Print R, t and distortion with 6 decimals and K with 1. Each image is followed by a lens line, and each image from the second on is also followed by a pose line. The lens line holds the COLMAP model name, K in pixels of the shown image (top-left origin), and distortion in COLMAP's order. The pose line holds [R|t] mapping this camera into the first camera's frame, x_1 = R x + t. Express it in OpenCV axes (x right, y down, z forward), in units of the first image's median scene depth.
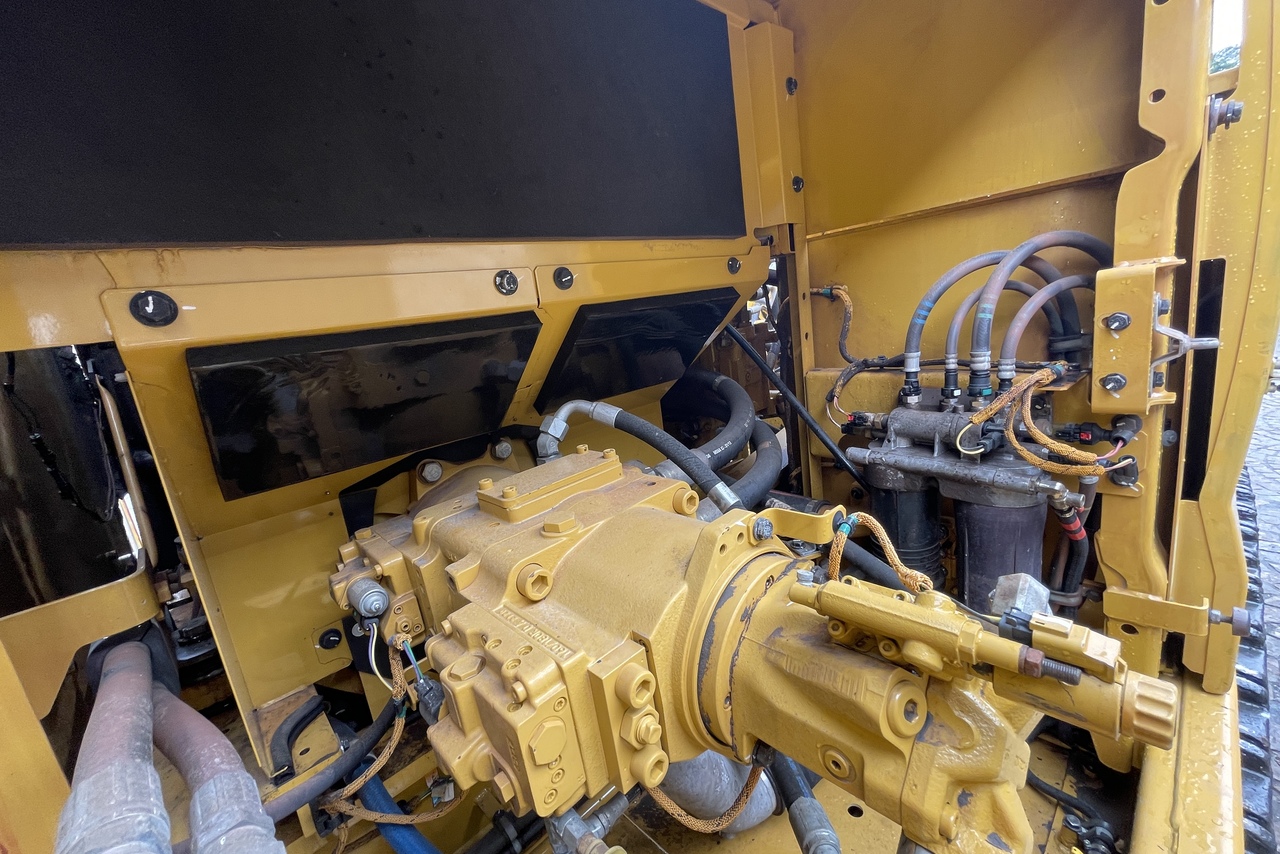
lens RADIAL K [[517.5, 0, 633.1], [0, 517.5, 423.7], [0, 0, 1]] dist [-0.002691, 0.000004]
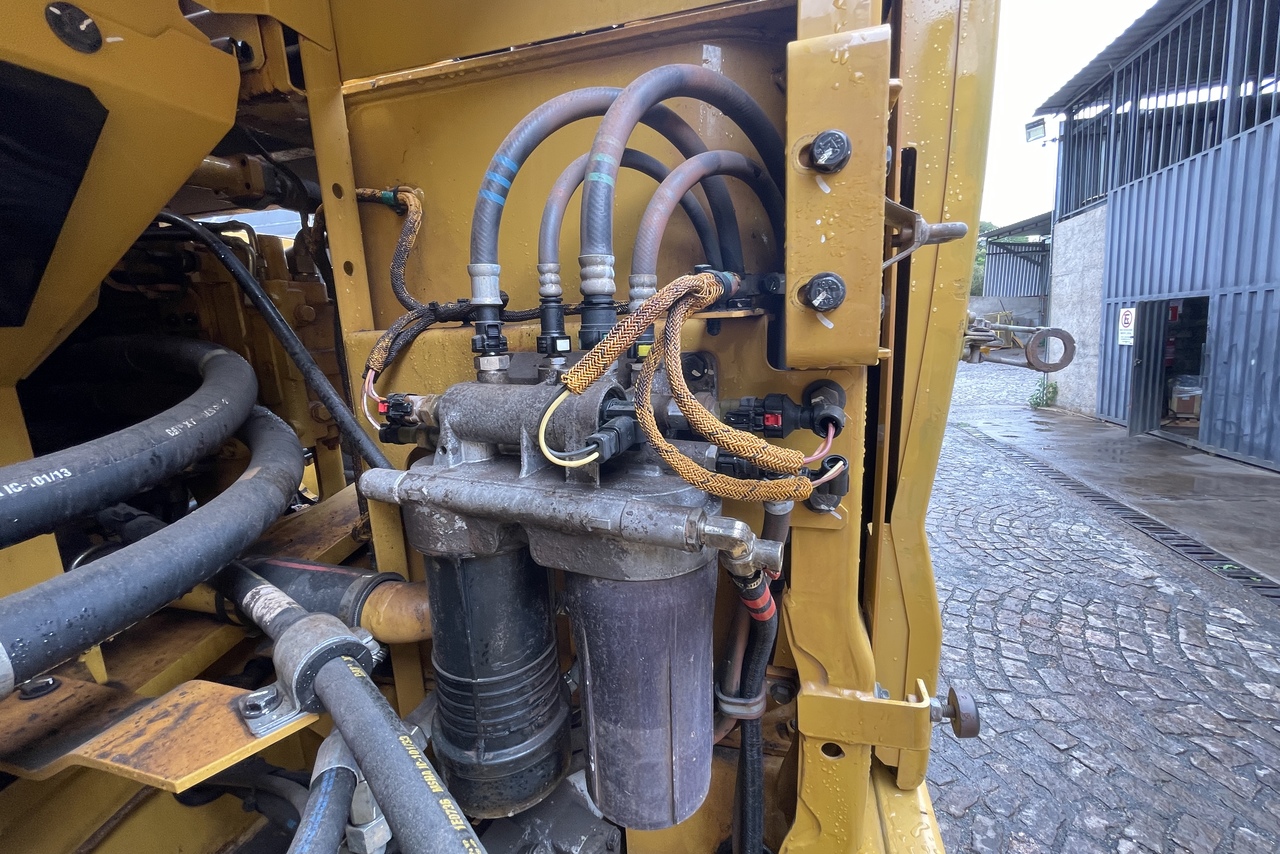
lens RADIAL K [[517.5, 0, 633.1], [0, 517.5, 423.7], [0, 0, 1]] dist [-0.002691, 0.000004]
pose [[0.858842, 0.000829, 0.512240, 0.465858], [0.033031, 0.997828, -0.056996, 0.047884], [-0.511174, 0.065870, 0.856949, 0.593522]]
